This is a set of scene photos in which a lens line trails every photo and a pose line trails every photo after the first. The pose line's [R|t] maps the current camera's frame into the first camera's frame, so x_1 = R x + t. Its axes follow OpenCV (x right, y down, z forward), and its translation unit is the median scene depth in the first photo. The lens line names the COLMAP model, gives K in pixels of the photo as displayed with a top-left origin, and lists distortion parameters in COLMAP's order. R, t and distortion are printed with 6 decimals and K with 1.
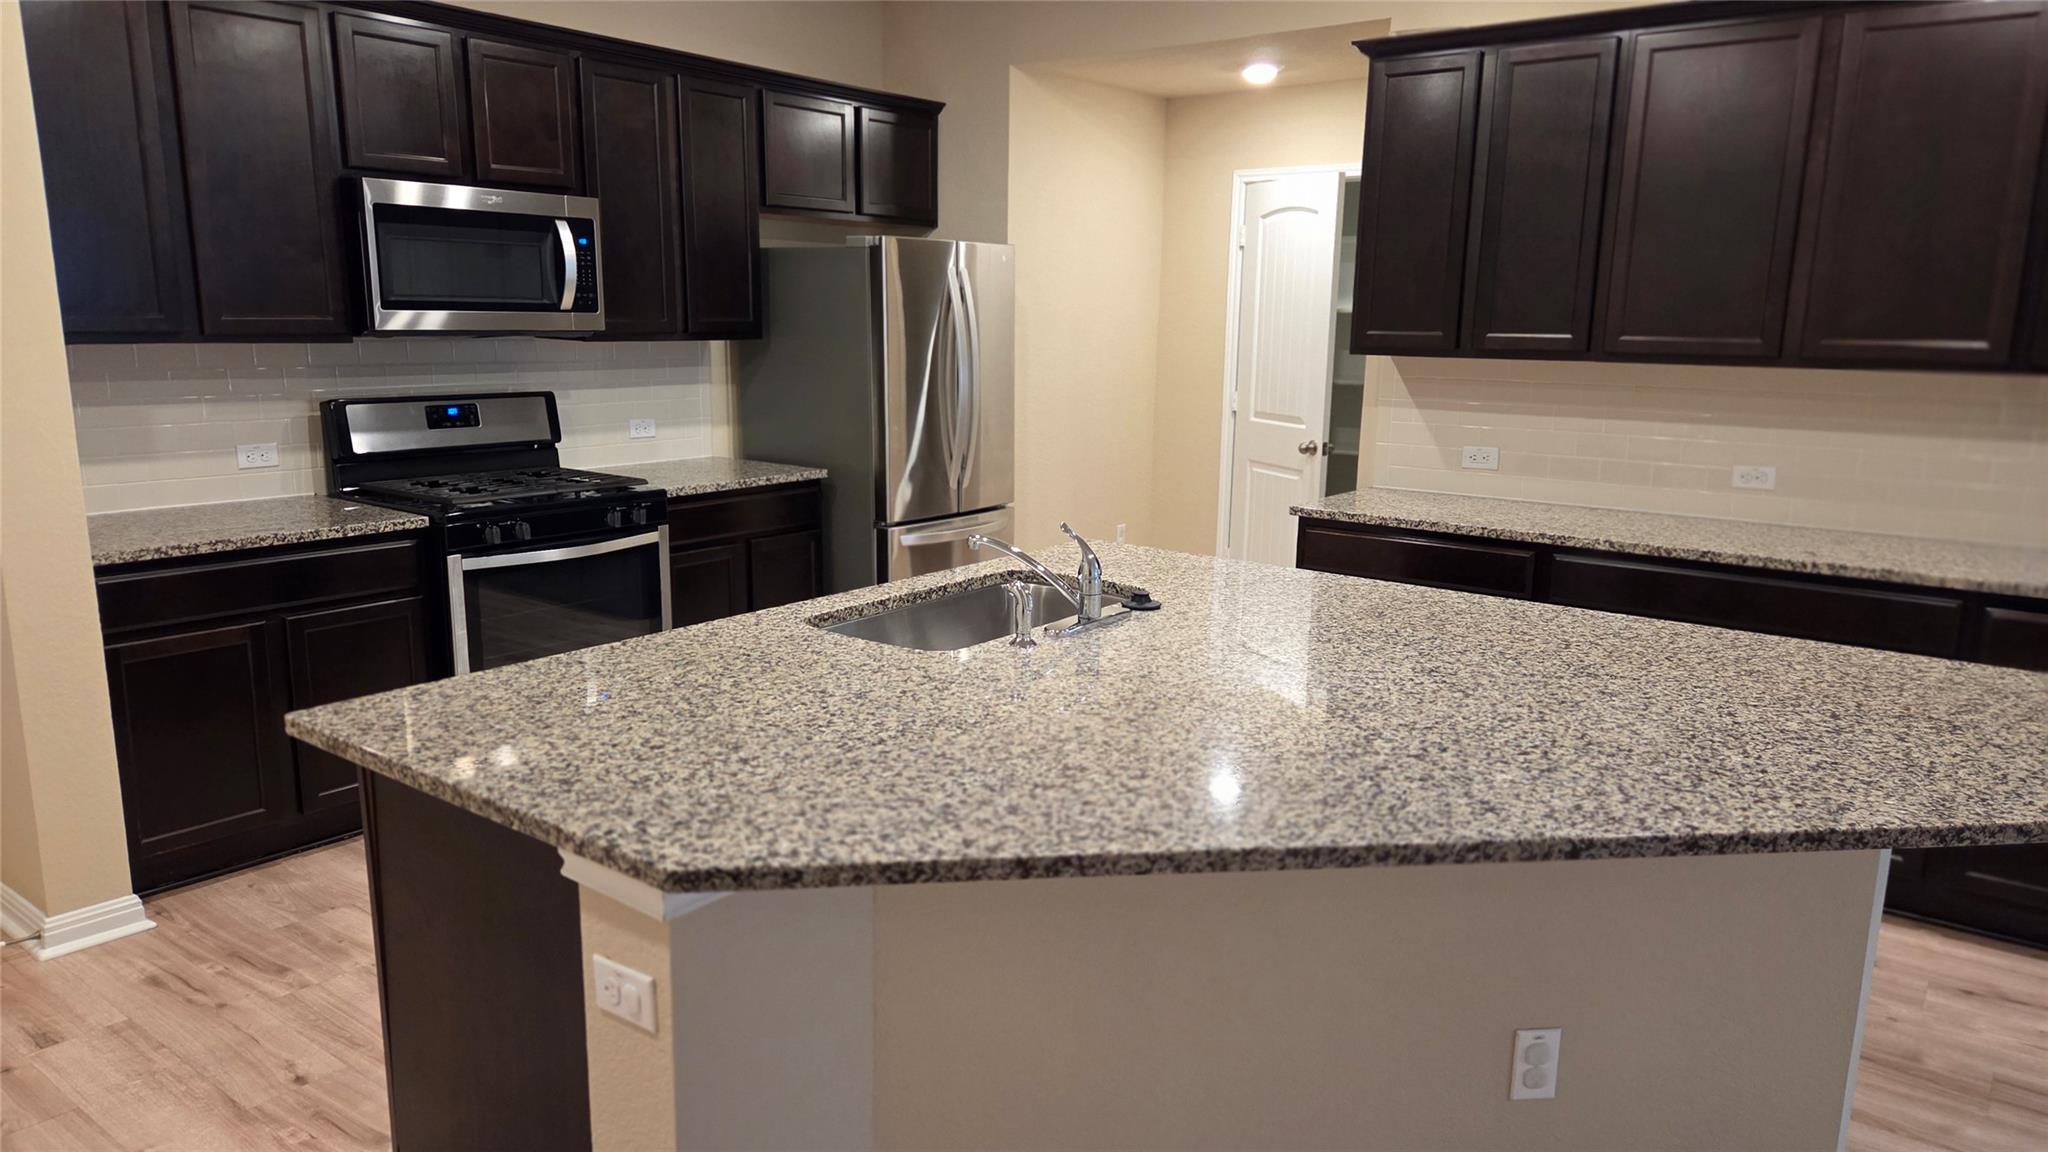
lens RADIAL K [[1380.3, 0, 1028.0], [0, 1380.3, 580.3], [0, 0, 1]] dist [0.052090, -0.022133]
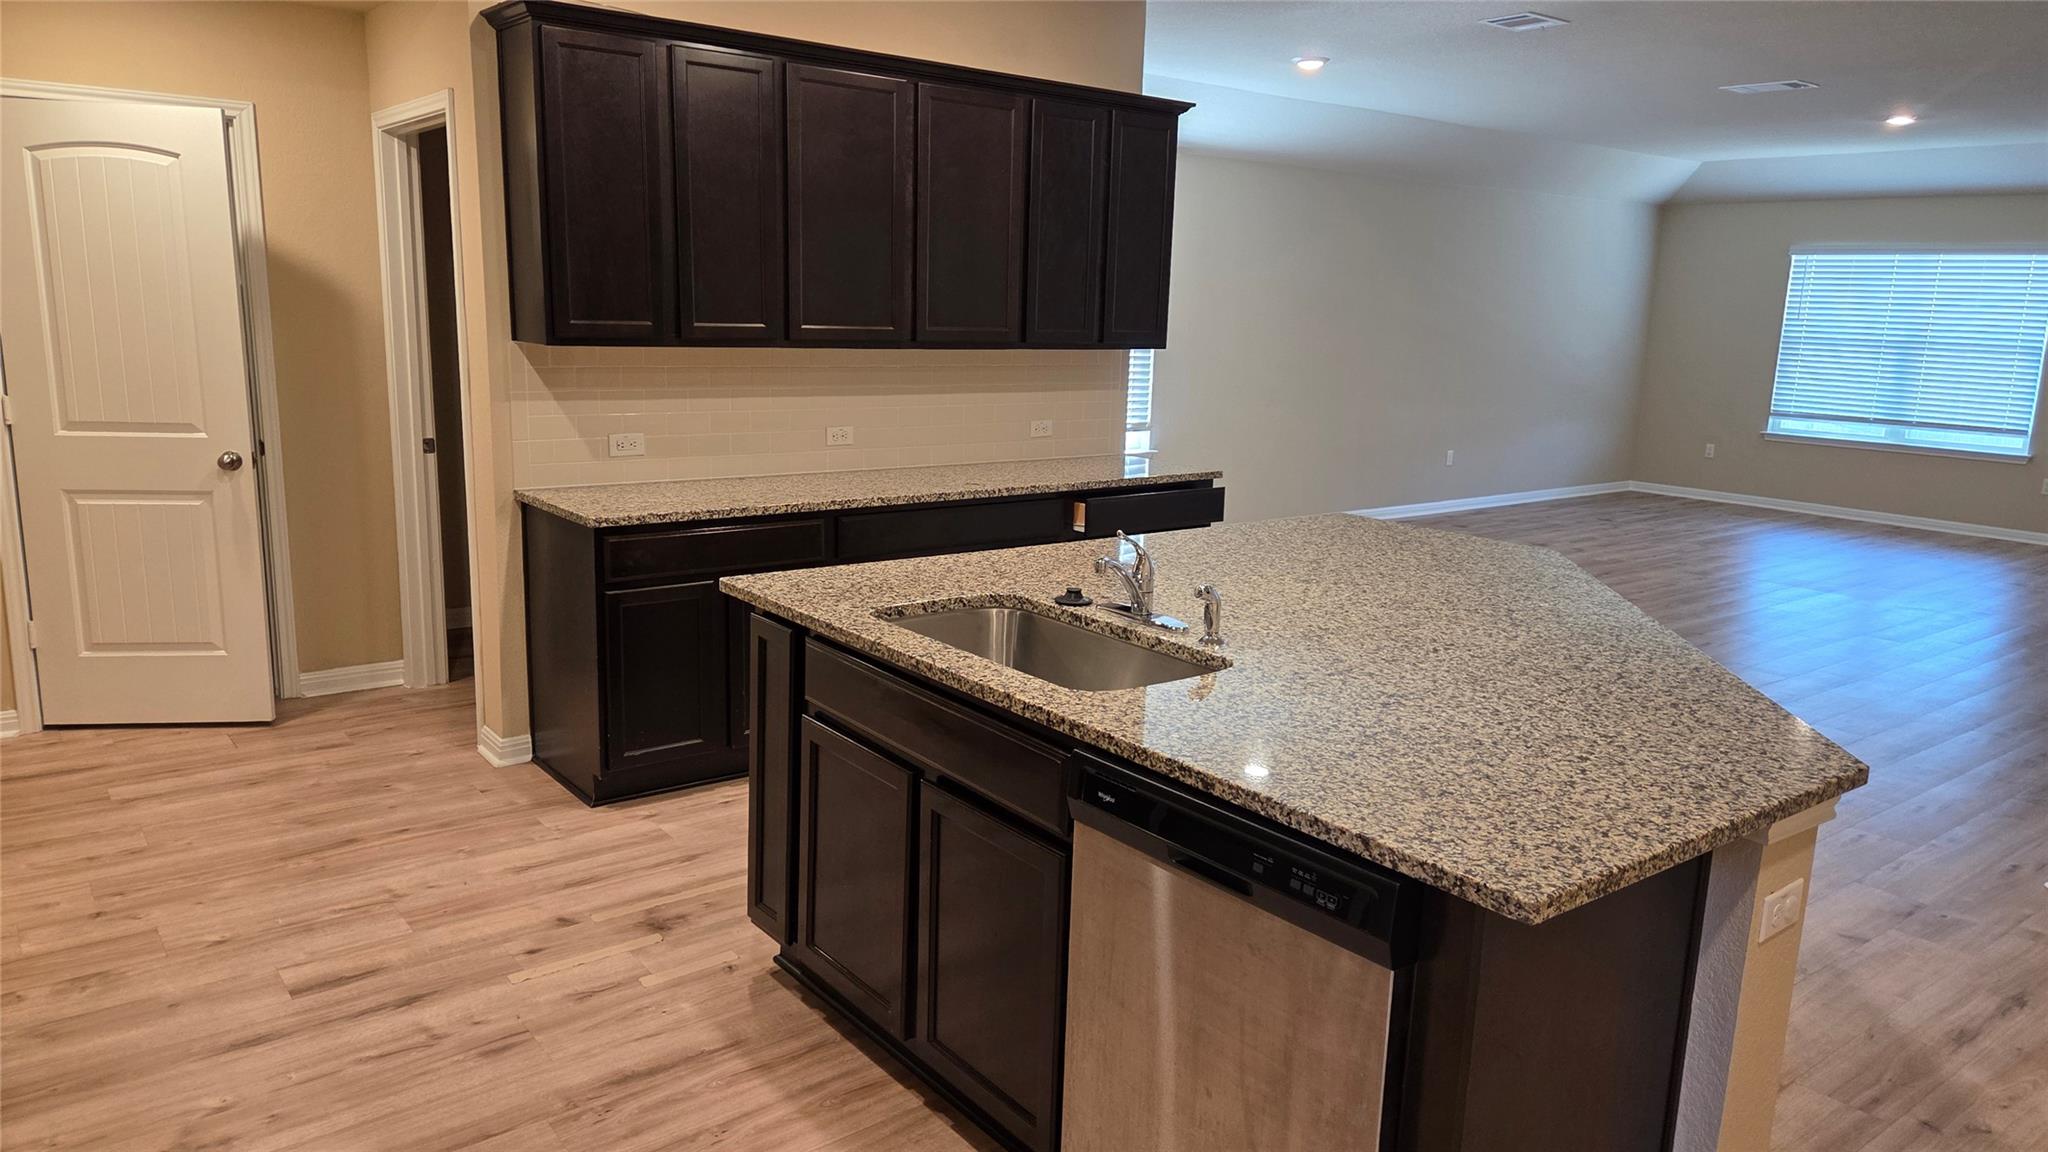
lens RADIAL K [[1380.3, 0, 1028.4], [0, 1380.3, 576.3], [0, 0, 1]] dist [0.052090, -0.022133]
pose [[0.246385, -0.196808, 0.948979, -0.648013], [0.163591, 0.973560, 0.159433, -0.122405], [-0.955265, 0.115963, 0.272067, 0.522069]]
